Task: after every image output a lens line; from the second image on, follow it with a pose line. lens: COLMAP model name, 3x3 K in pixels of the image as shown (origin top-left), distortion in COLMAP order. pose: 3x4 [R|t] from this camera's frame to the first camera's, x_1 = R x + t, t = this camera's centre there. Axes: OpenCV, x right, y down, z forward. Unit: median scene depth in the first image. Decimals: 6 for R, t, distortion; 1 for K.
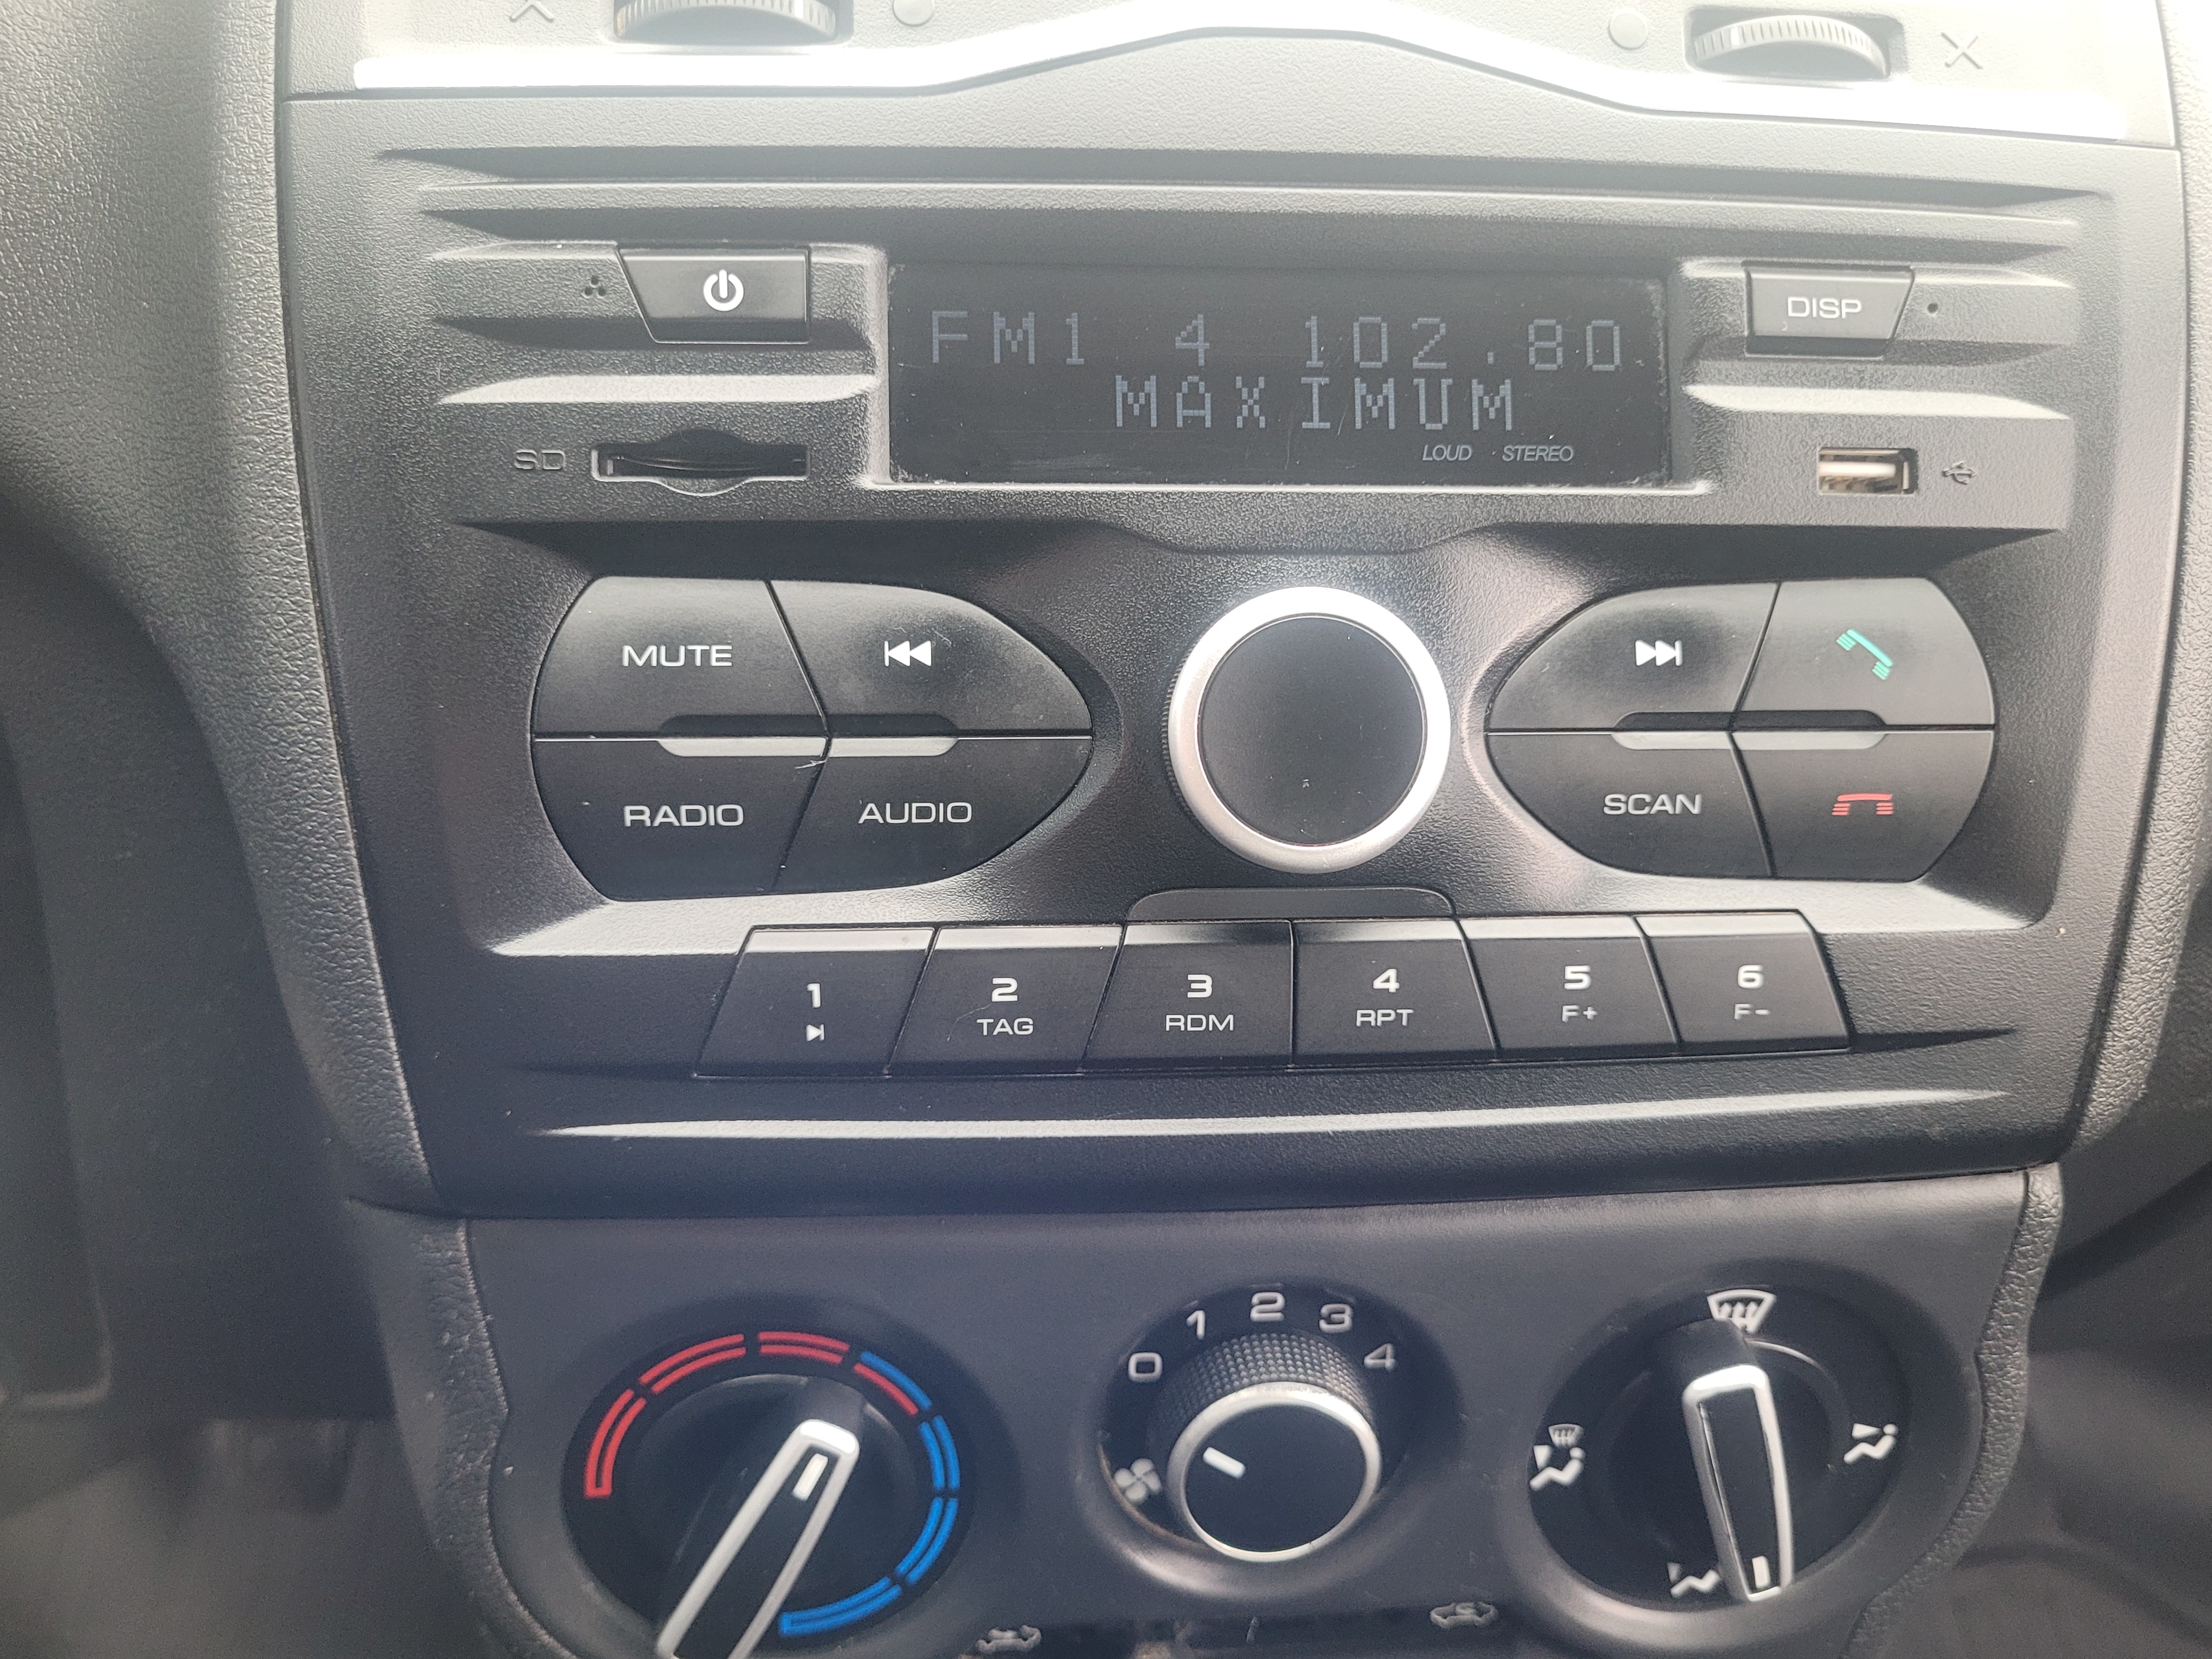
lens RADIAL K [[1688.6, 0, 1112.5], [0, 1688.6, 829.4], [0, 0, 1]] dist [0.003178, -0.005293]
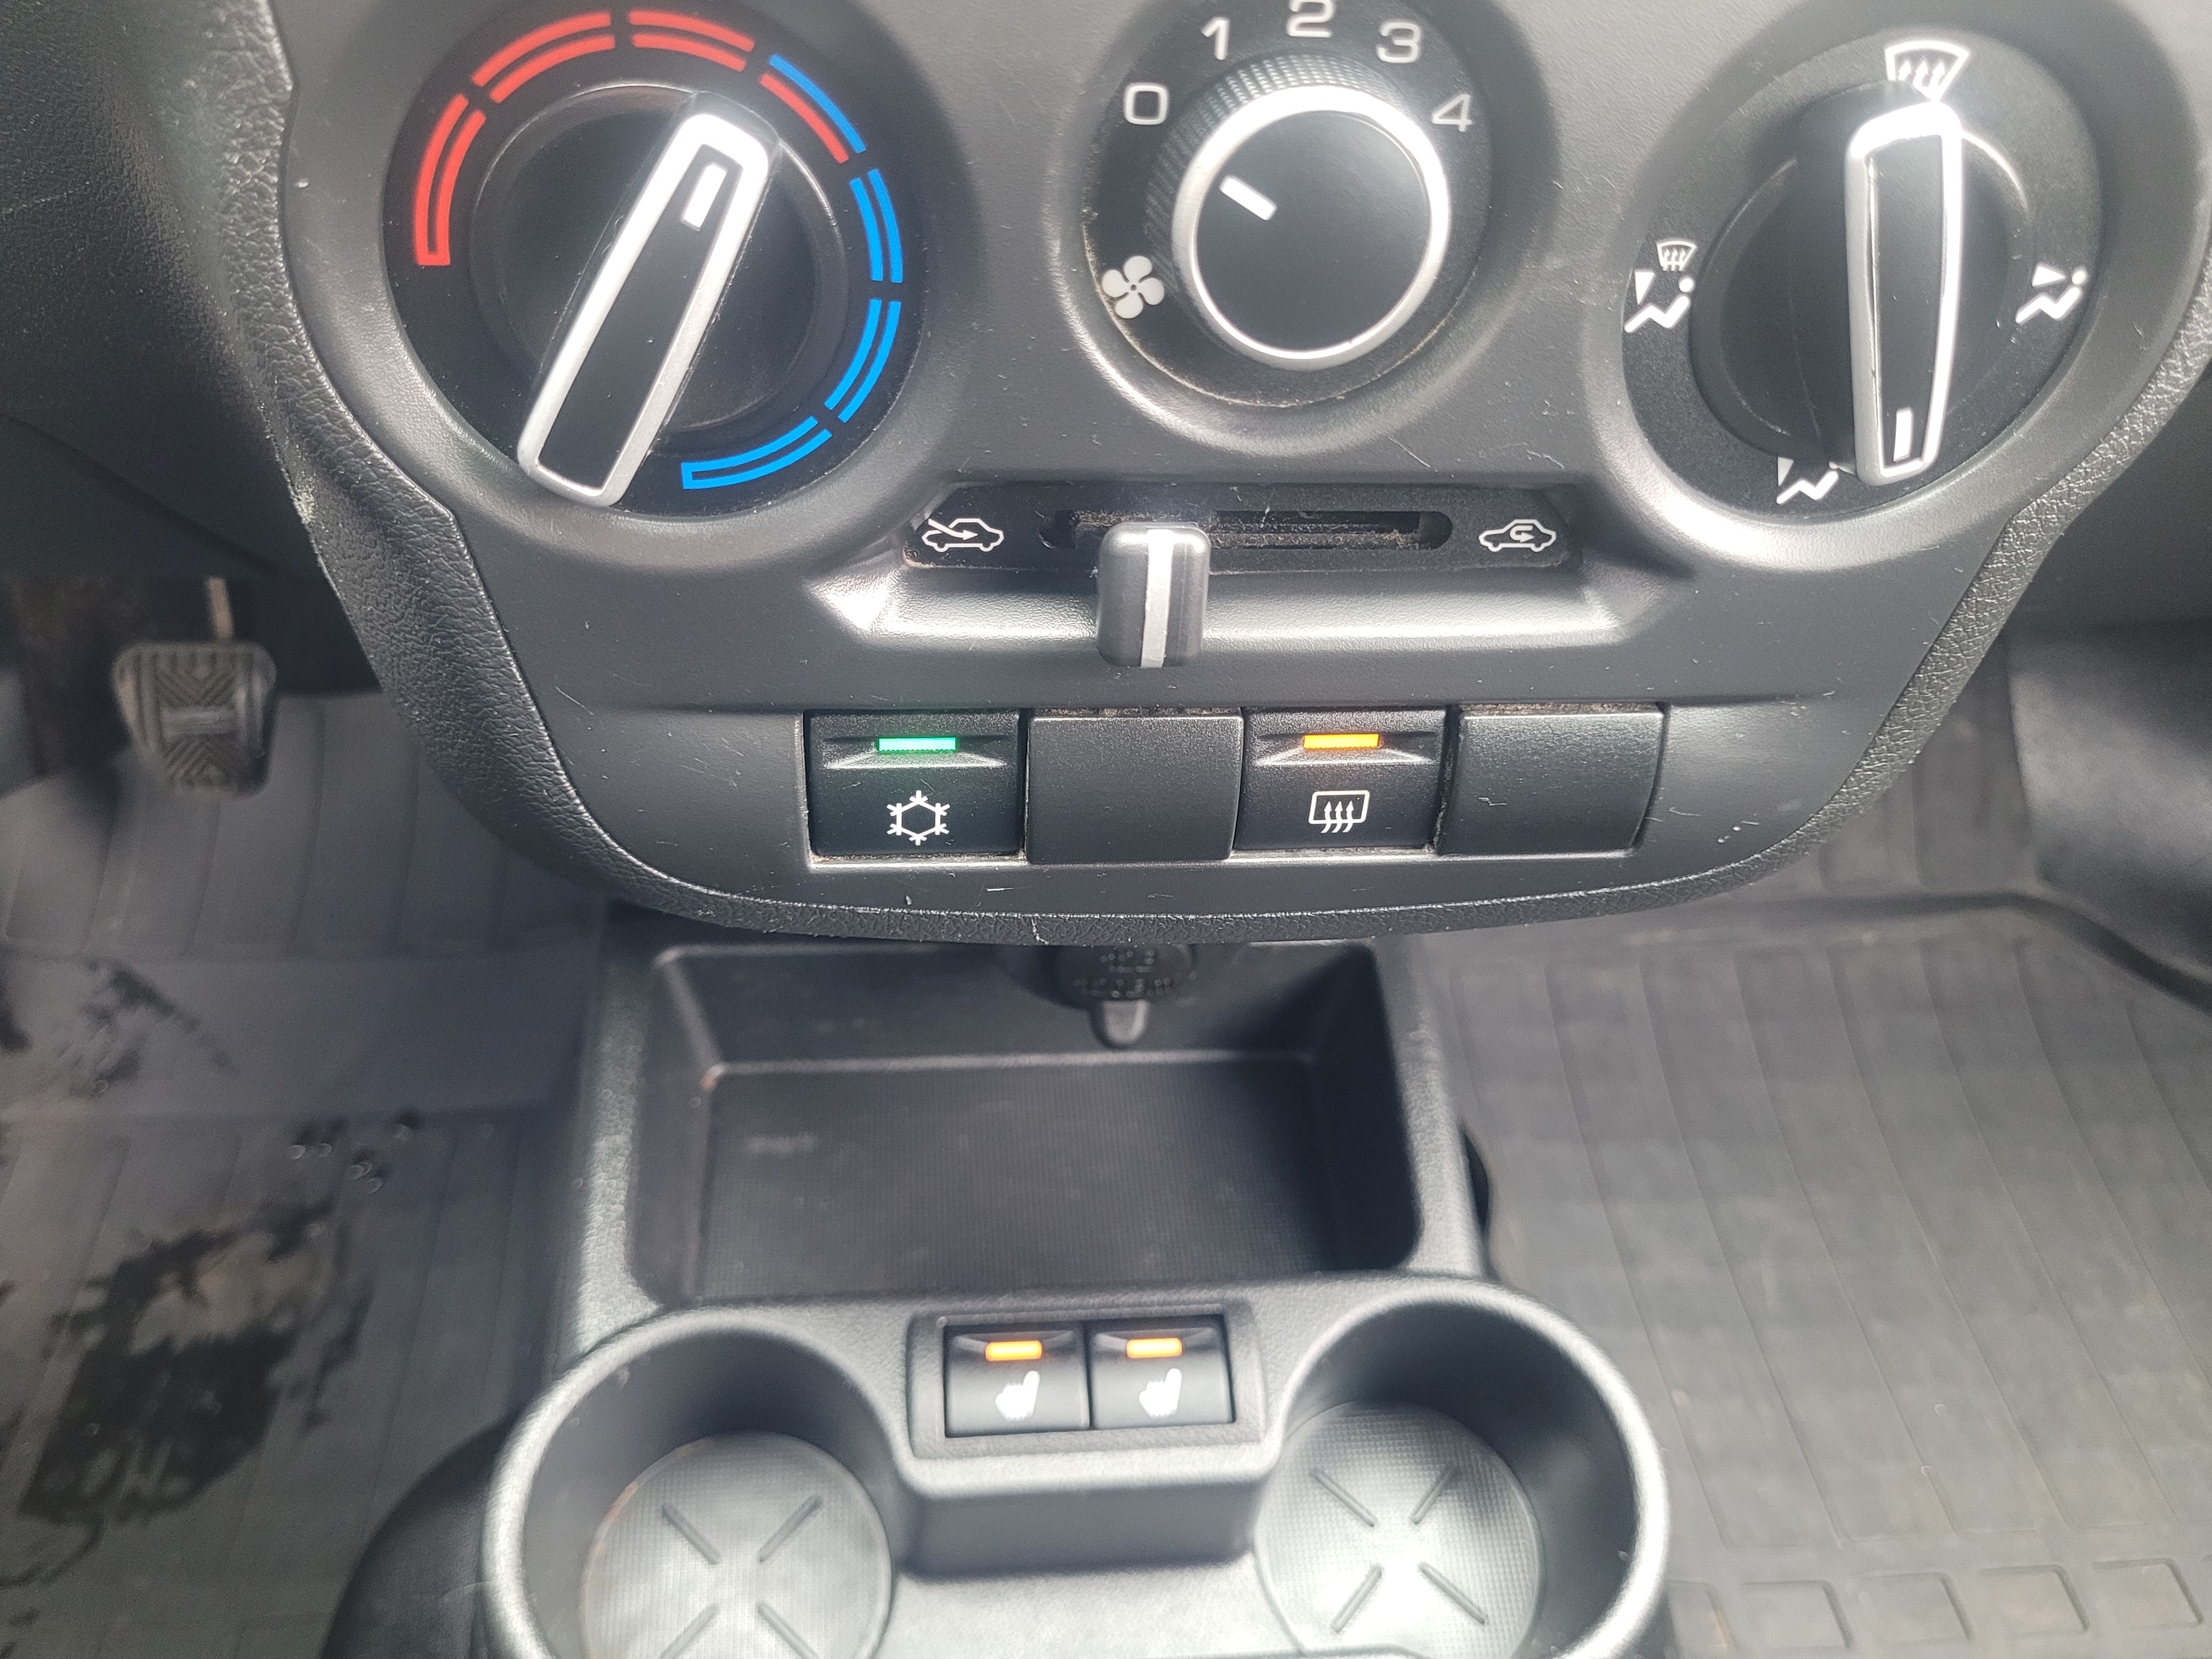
lens RADIAL K [[1683.1, 0, 1102.9], [0, 1683.1, 743.5], [0, 0, 1]] dist [0.010225, -0.003522]
pose [[0.999721, 0.017082, 0.016309, -0.007738], [-0.020141, 0.977274, 0.211019, 0.442292], [-0.012334, -0.211289, 0.977346, 0.198345]]
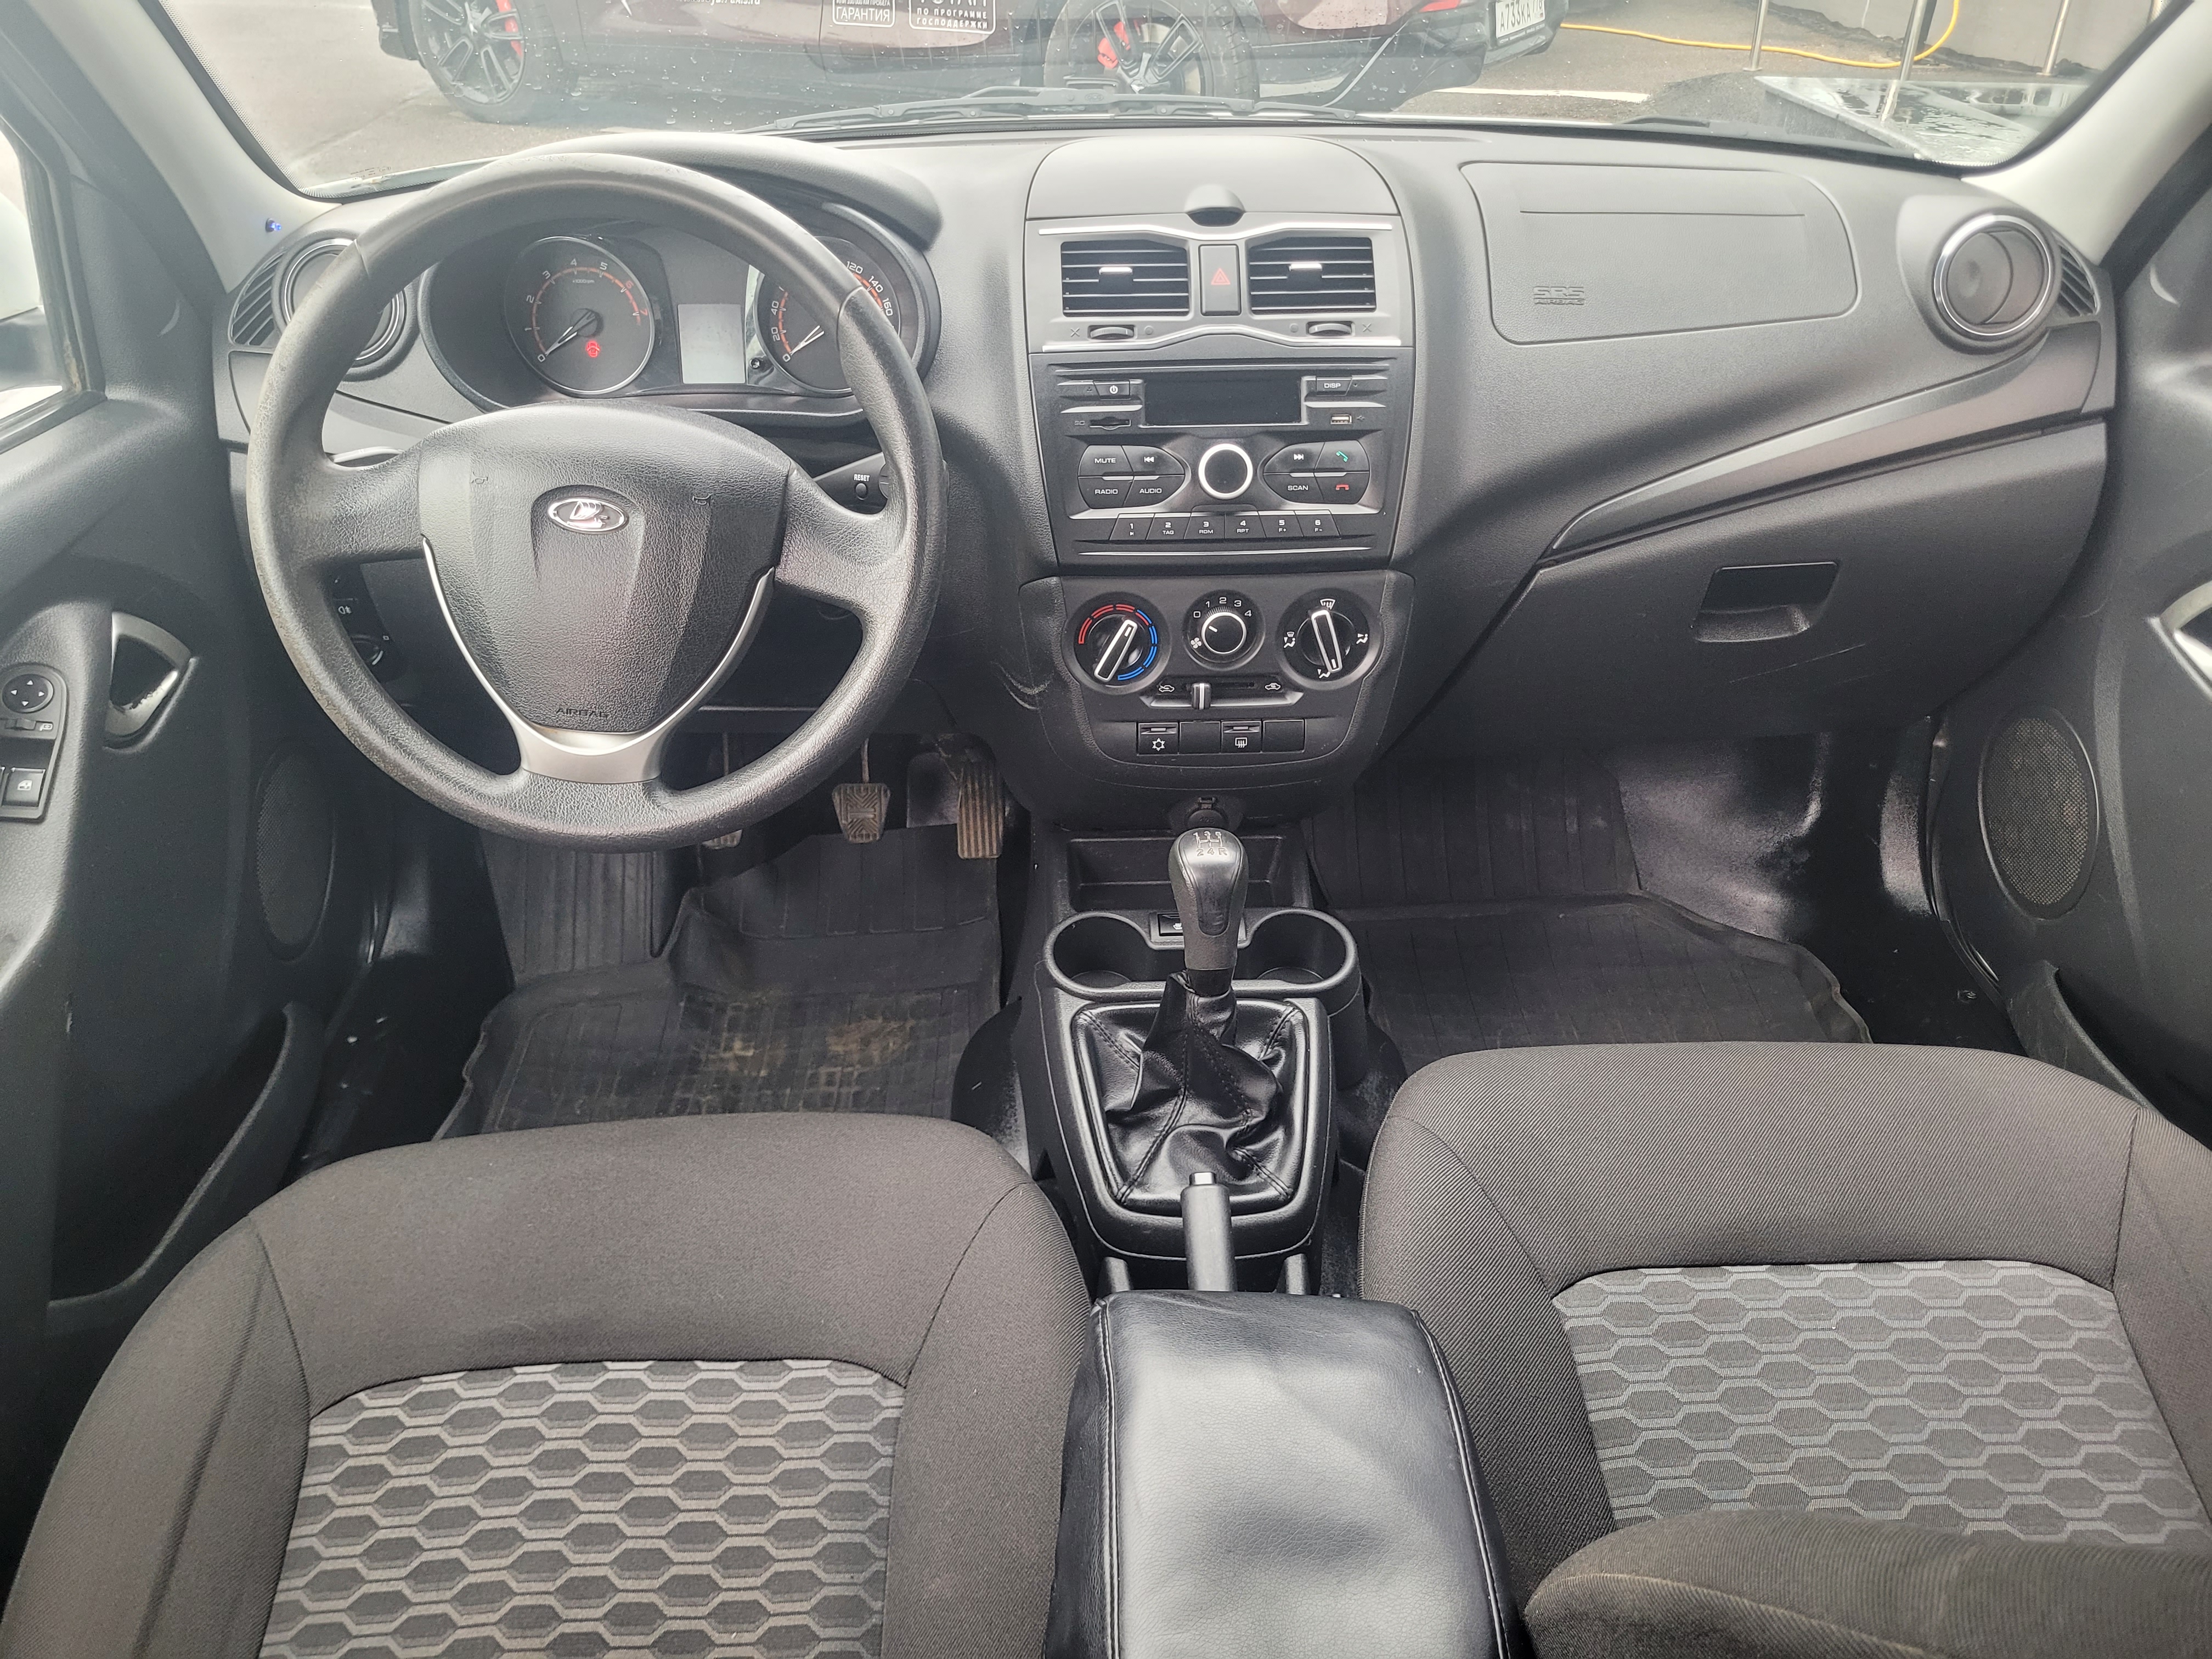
lens RADIAL K [[1672.6, 0, 1106.0], [0, 1672.6, 829.5], [0, 0, 1]] dist [0.005448, 0.002732]
pose [[0.997747, -0.005164, -0.066888, 0.074808], [0.009543, 0.997819, 0.065311, 0.612733], [0.066405, -0.065802, 0.995621, -3.710052]]
